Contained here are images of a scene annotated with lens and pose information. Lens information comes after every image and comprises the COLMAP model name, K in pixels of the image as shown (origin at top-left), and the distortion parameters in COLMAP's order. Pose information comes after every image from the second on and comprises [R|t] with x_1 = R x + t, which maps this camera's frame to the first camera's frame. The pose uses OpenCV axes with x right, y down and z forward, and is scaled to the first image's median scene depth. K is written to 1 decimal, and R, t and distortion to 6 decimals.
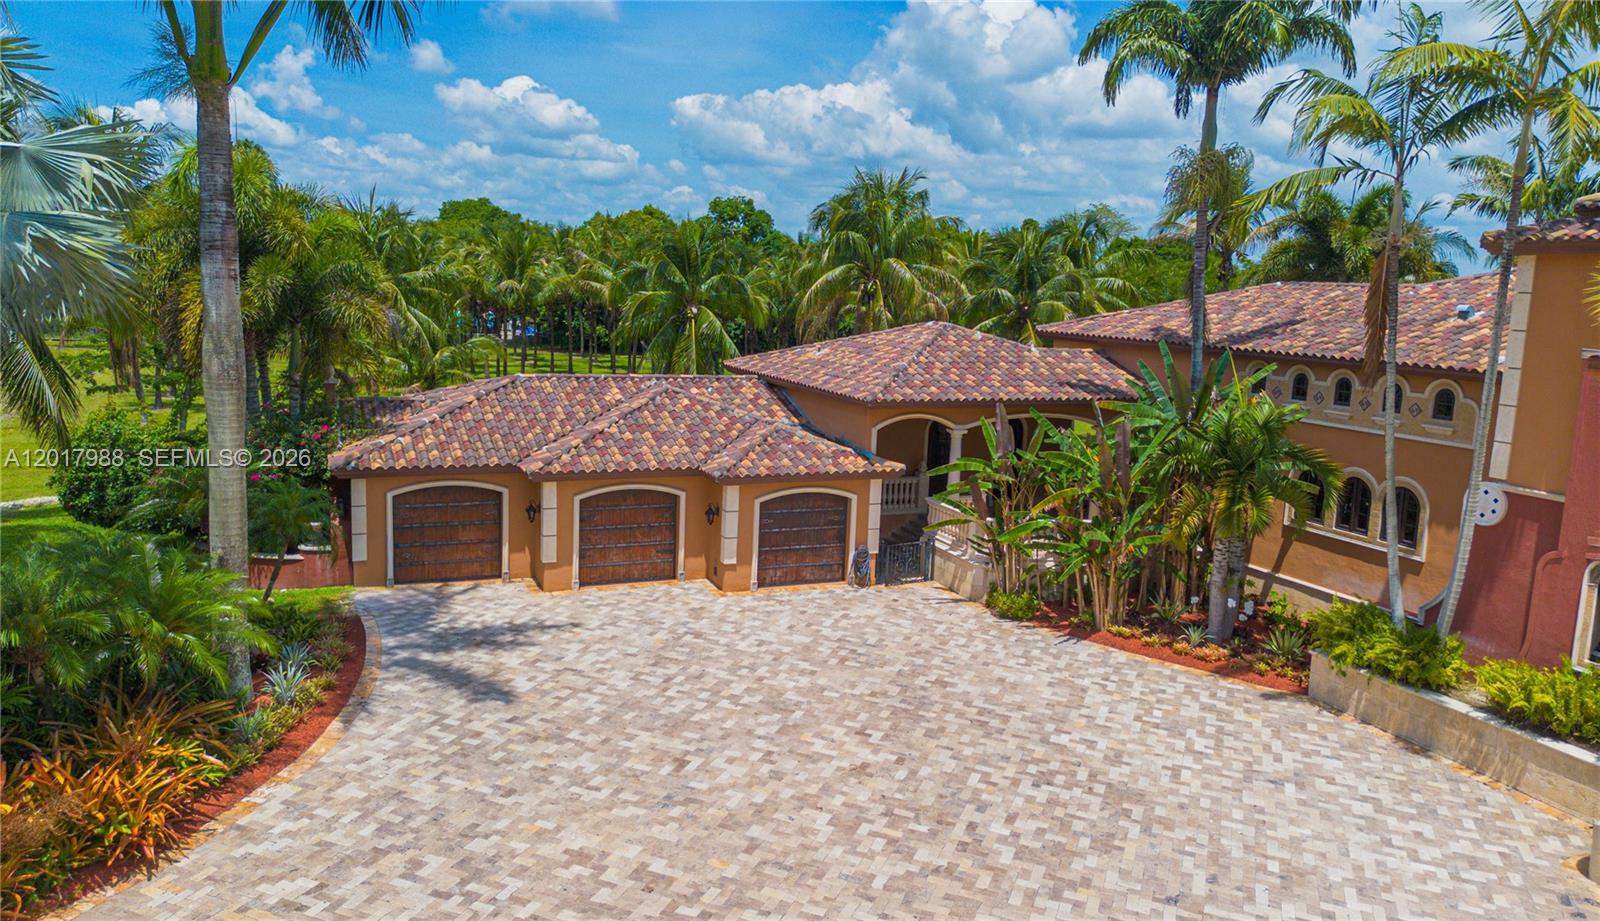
lens RADIAL K [[1124.0, 0, 800.0], [0, 1124.0, 460.5], [0, 0, 1]] dist [0.102484, -0.107420]
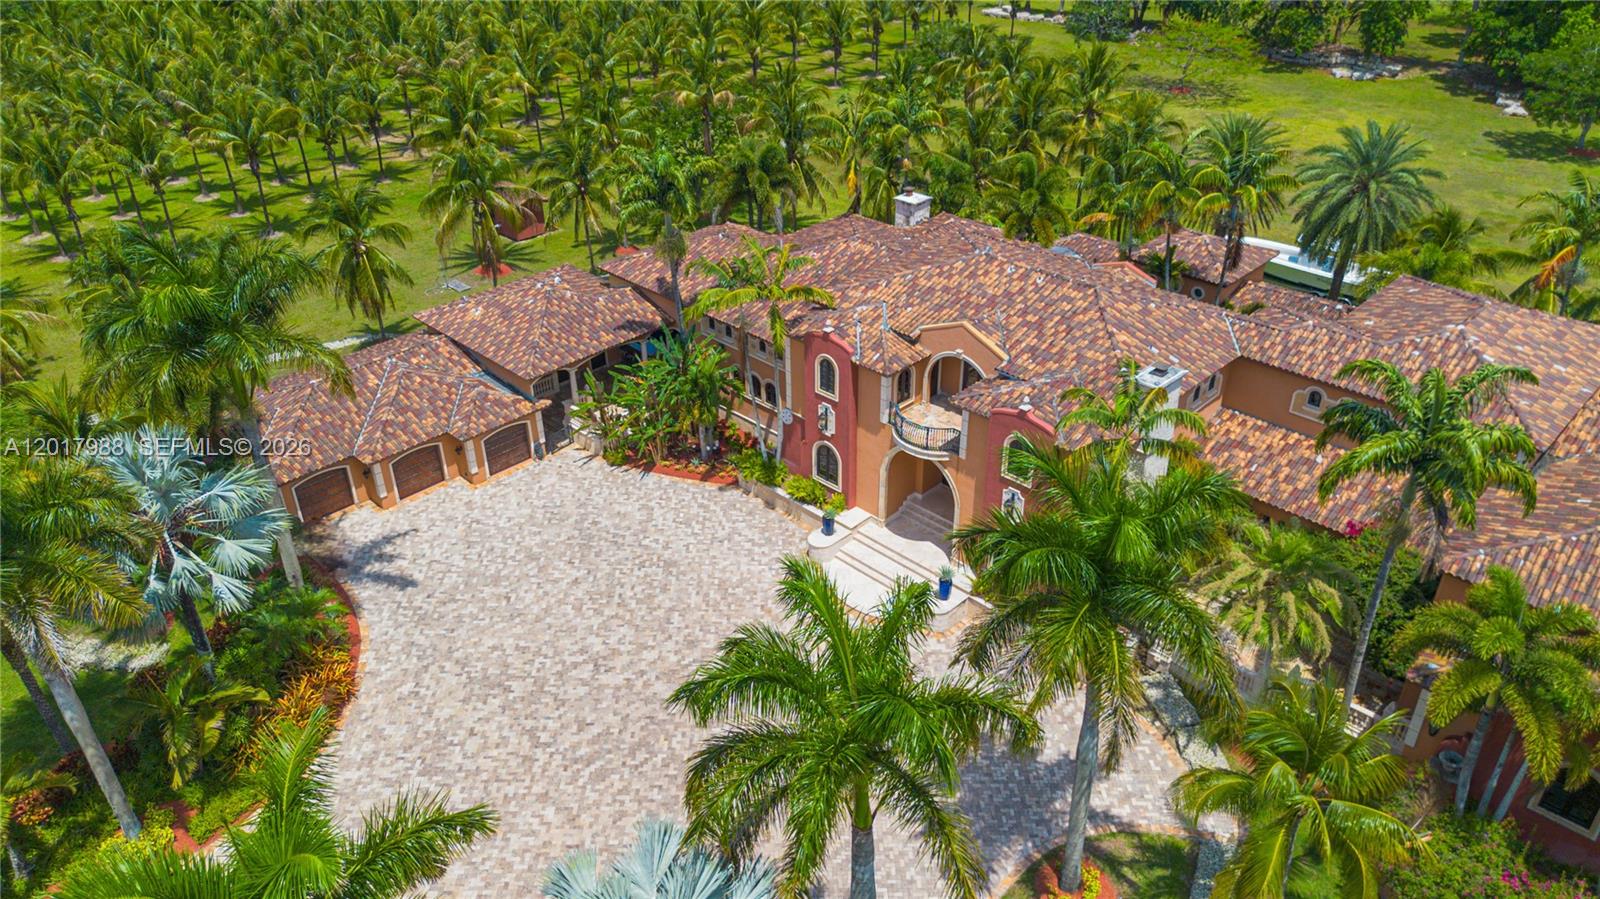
lens RADIAL K [[1110.8, 0, 800.0], [0, 1110.8, 449.5], [0, 0, 1]] dist [0.083970, -0.099495]
pose [[0.922537, -0.239297, 0.302756, -0.142149], [0.107288, 0.912642, 0.394428, -0.780890], [-0.370694, -0.331393, 0.867620, -1.087518]]
